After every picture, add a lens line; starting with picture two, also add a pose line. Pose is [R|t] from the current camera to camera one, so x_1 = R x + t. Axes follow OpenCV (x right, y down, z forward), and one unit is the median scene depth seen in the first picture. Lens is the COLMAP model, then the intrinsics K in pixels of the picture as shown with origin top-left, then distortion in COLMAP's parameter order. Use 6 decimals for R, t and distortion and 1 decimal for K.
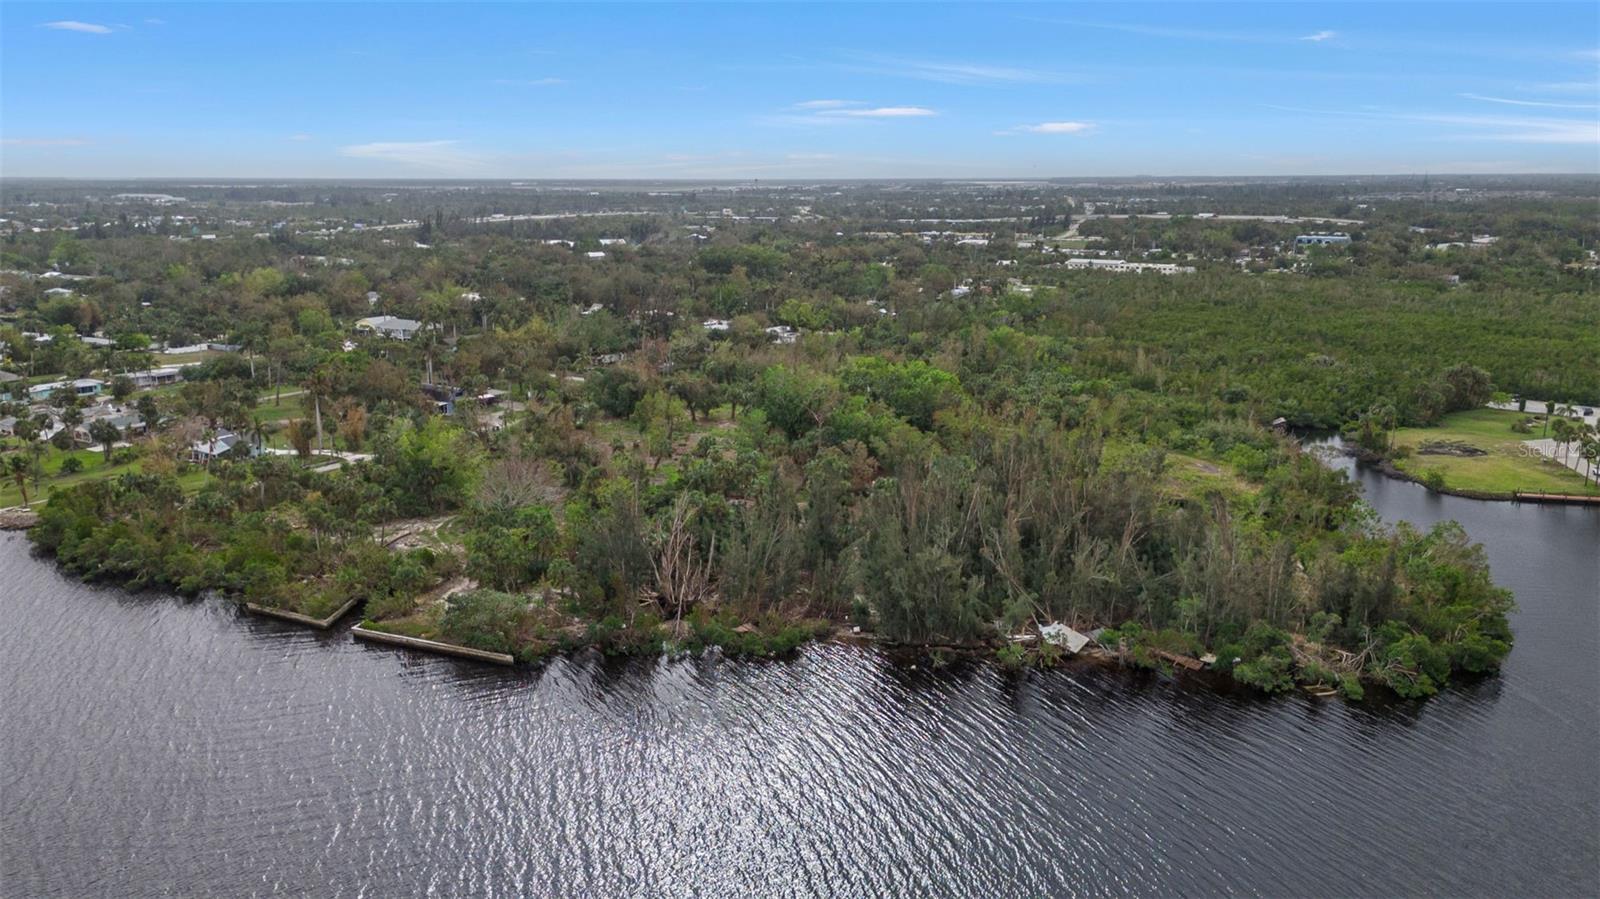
lens RADIAL K [[1189.4, 0, 800.0], [0, 1189.4, 449.5], [0, 0, 1]] dist [0.070602, -0.068239]
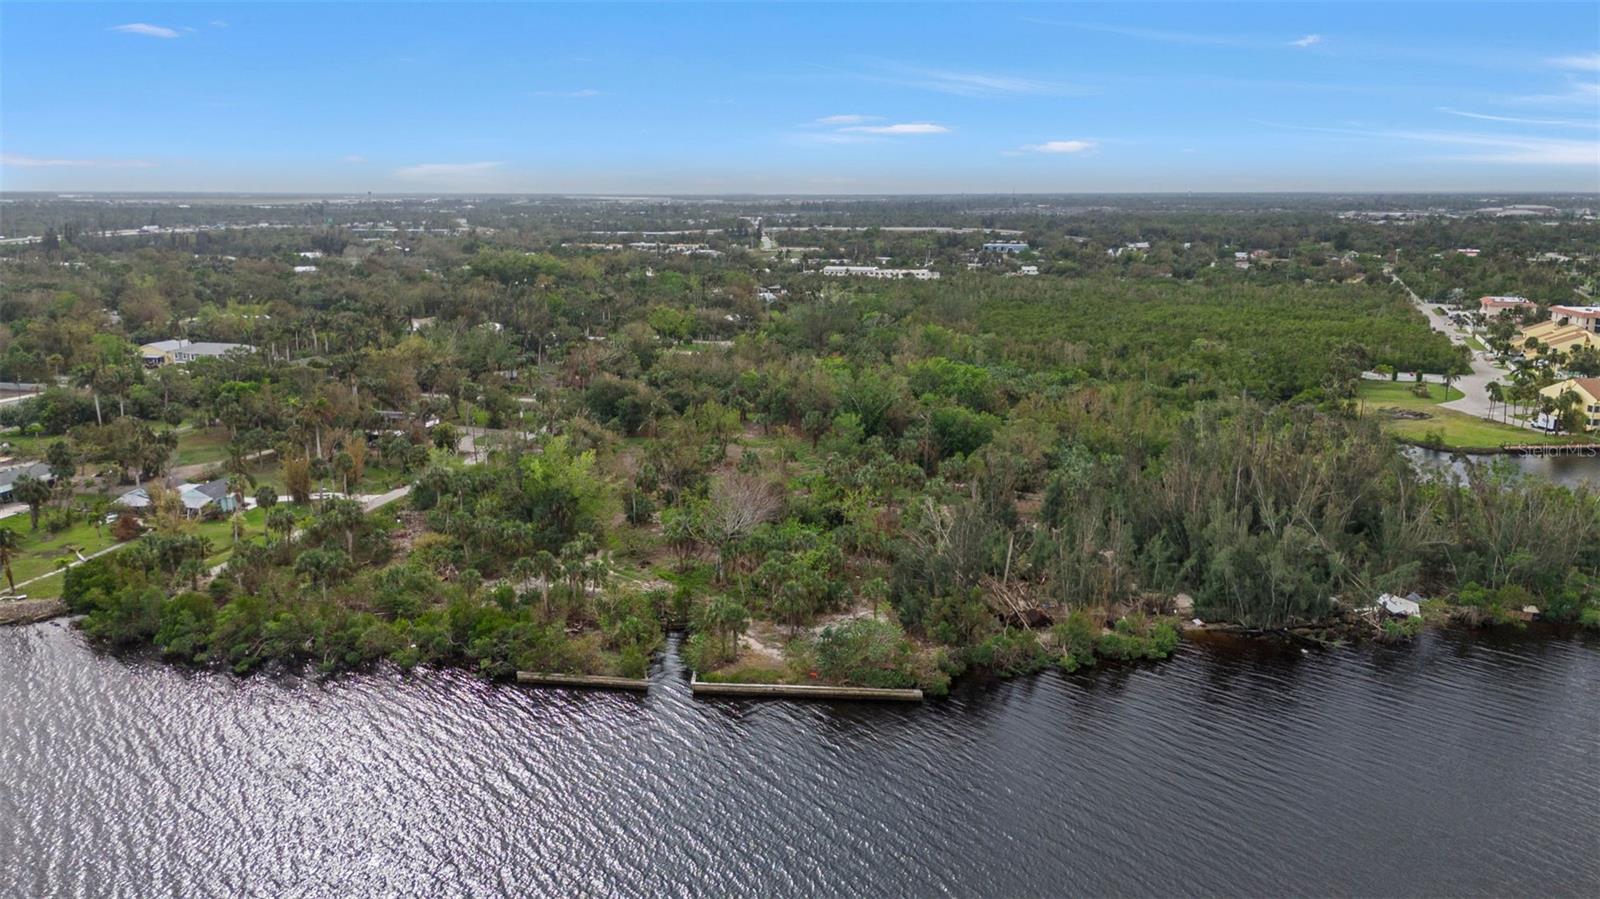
lens RADIAL K [[1184.1, 0, 799.4], [0, 1184.1, 473.8], [0, 0, 1]] dist [0.075033, -0.072630]
pose [[0.946672, -0.072146, 0.314019, -0.346878], [0.070172, 0.997380, 0.017600, -0.004339], [-0.314466, 0.005374, 0.949254, 0.117776]]
